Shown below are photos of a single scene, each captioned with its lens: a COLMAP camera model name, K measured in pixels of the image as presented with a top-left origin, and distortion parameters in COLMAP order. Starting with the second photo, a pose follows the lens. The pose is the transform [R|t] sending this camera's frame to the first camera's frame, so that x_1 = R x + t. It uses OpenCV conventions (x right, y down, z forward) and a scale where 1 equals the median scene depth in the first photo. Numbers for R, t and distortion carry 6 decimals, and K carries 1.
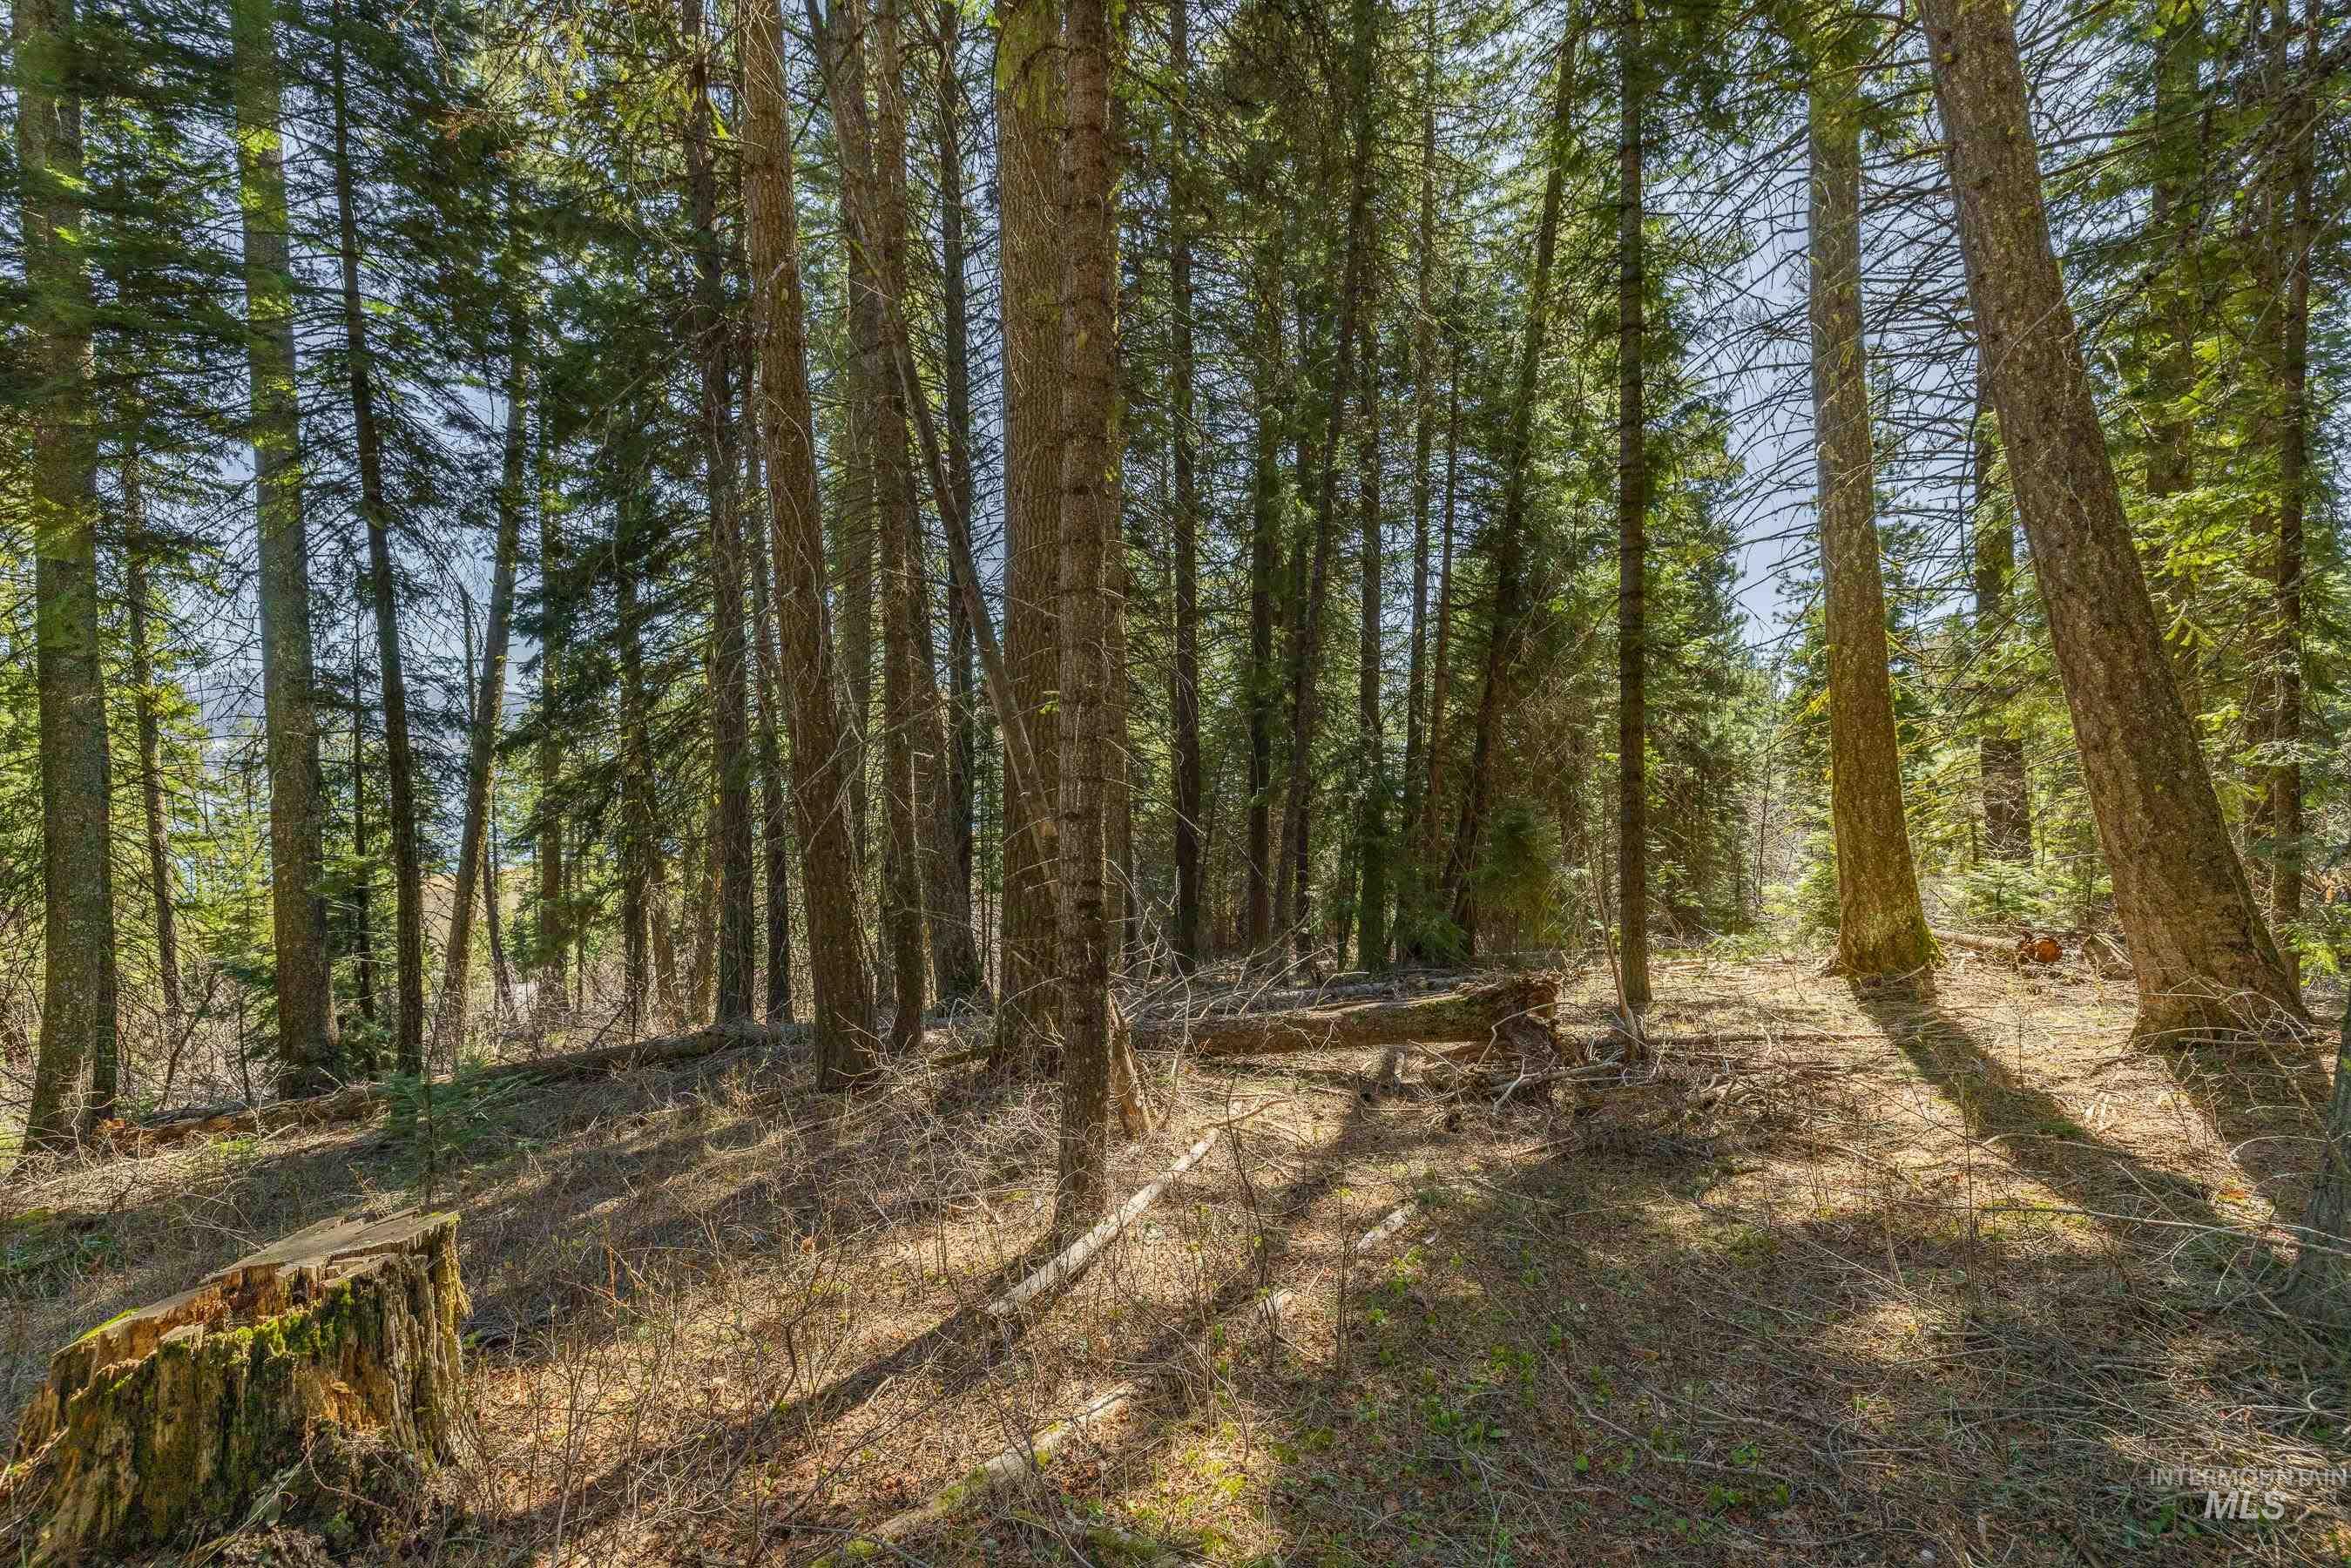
lens RADIAL K [[1012.2, 0, 1195.0], [0, 1012.2, 780.2], [0, 0, 1]] dist [-0.003725, 0.000298]
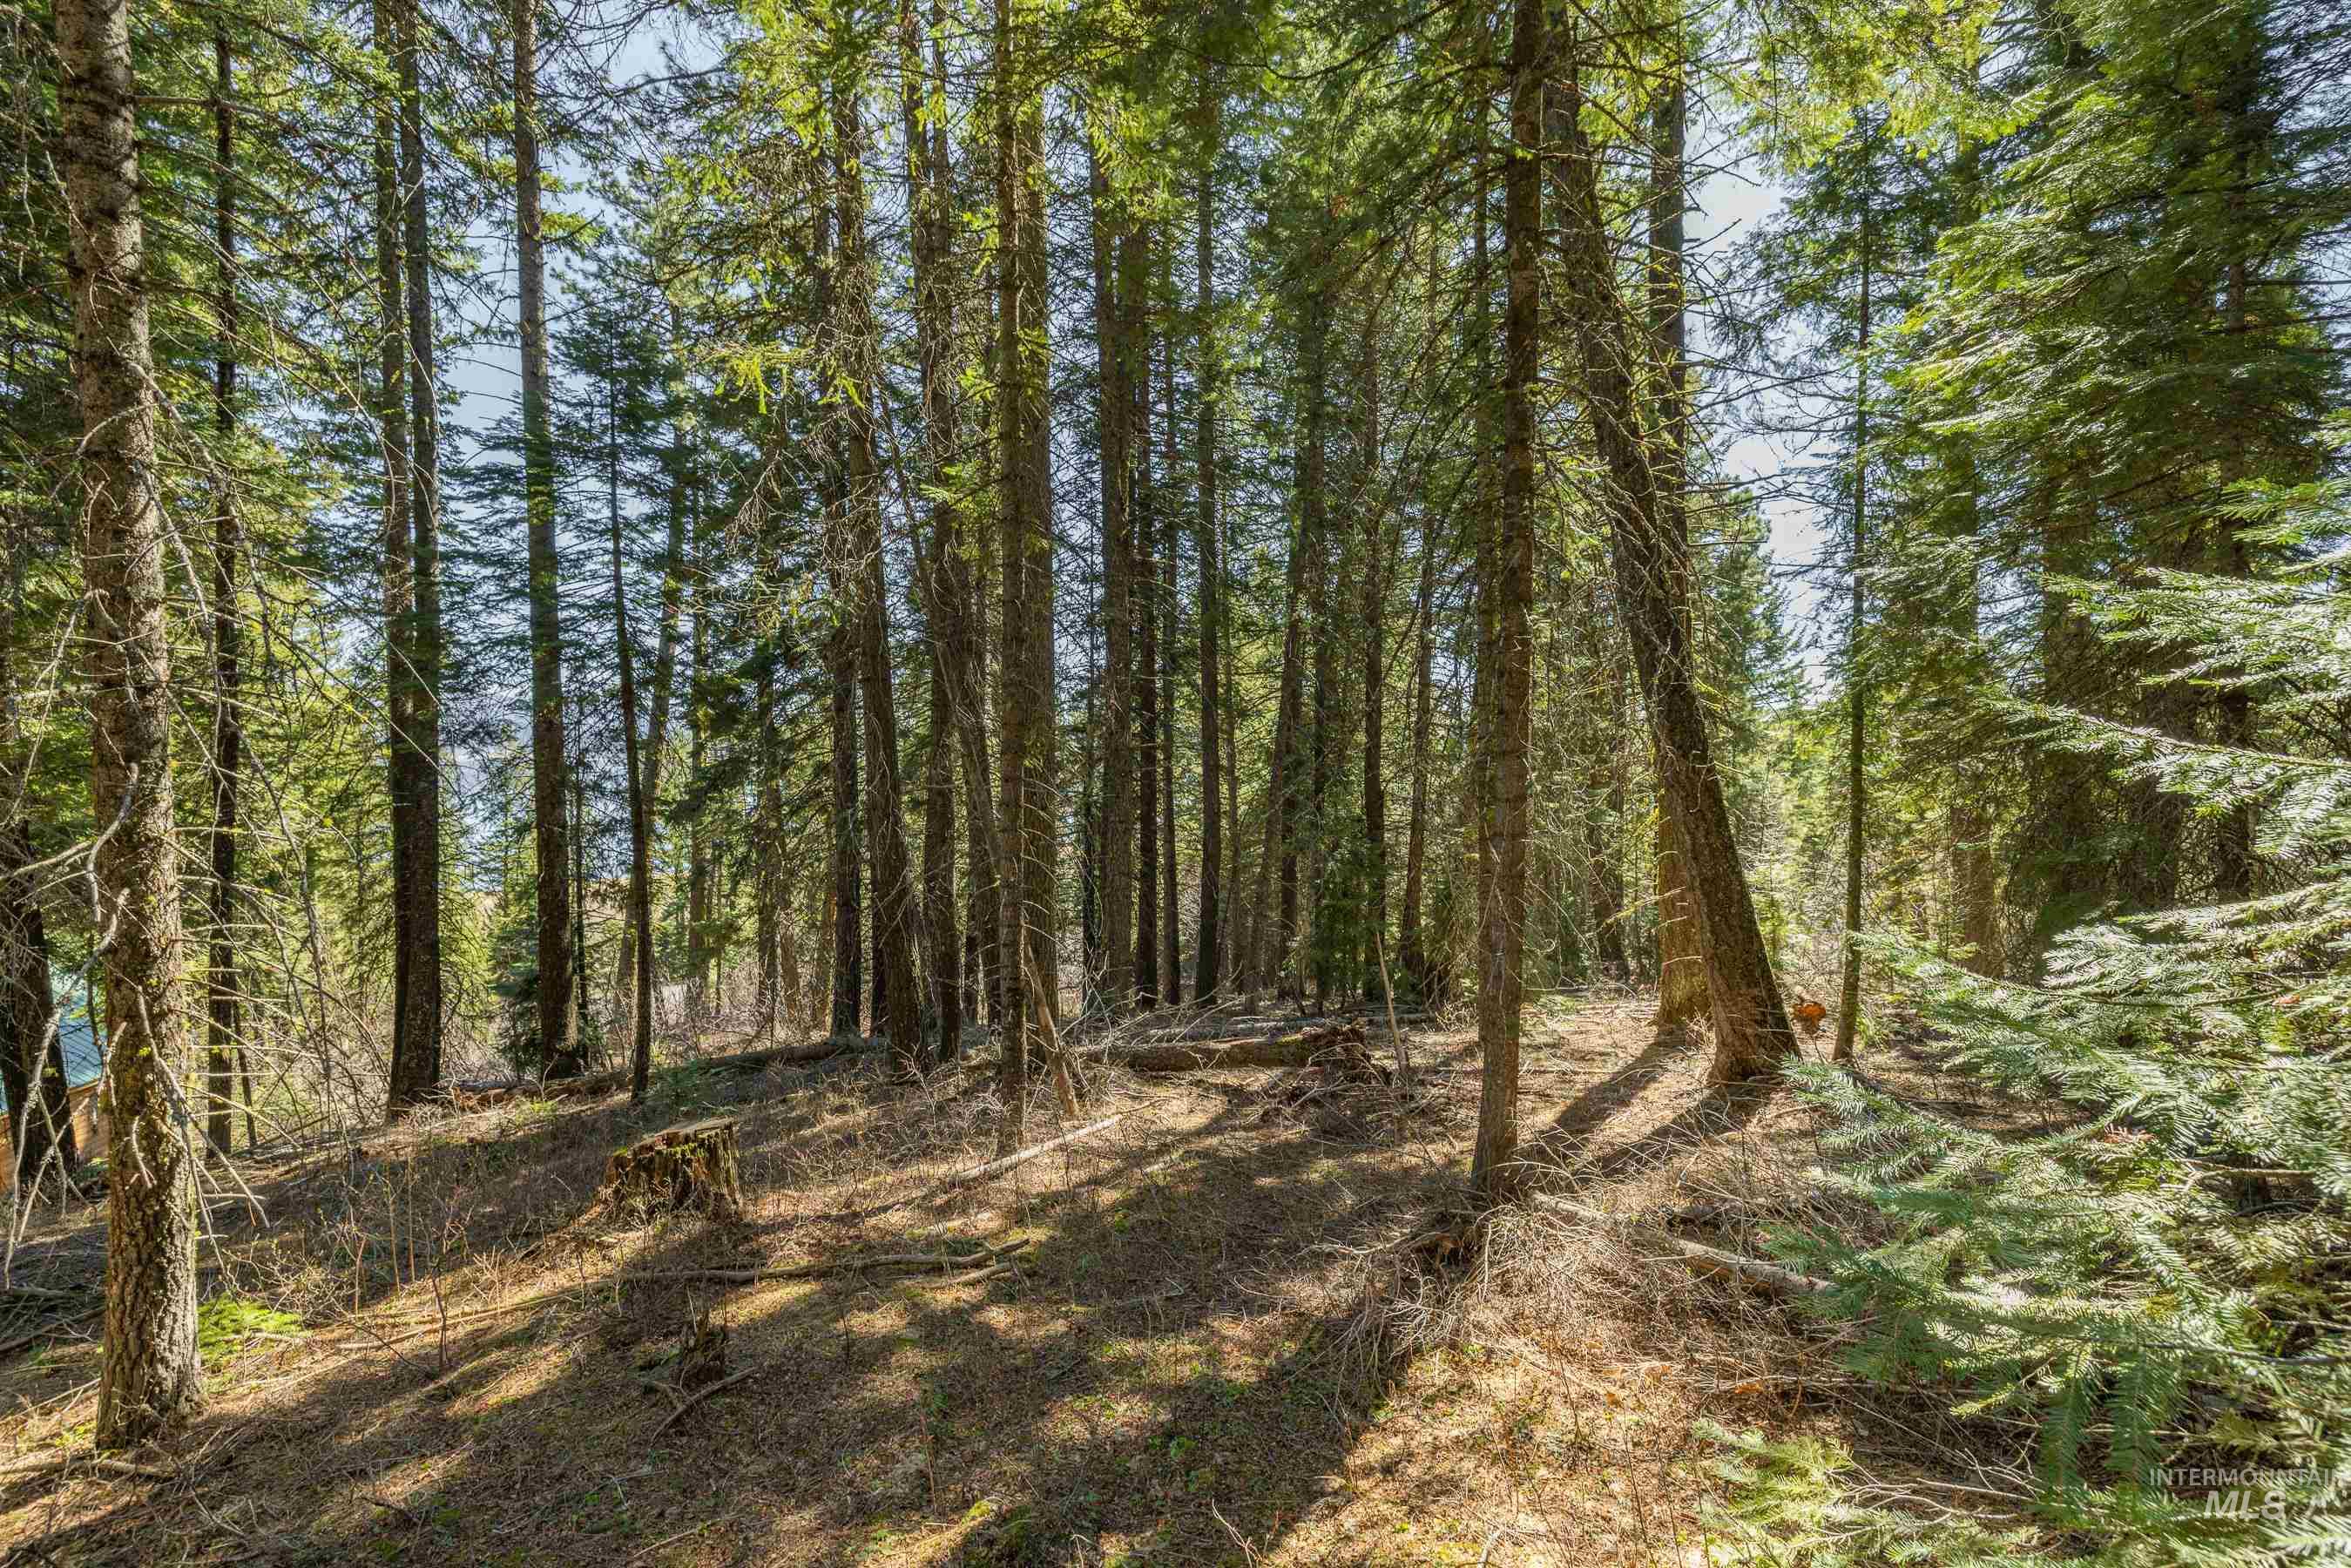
lens RADIAL K [[1012.2, 0, 1169.3], [0, 1012.2, 778.7], [0, 0, 1]] dist [-0.003725, 0.000298]
pose [[0.992507, -0.000487, -0.122185, 0.180686], [-0.001488, 0.999870, -0.016073, -0.104596], [0.122177, 0.016134, 0.992377, -0.374971]]
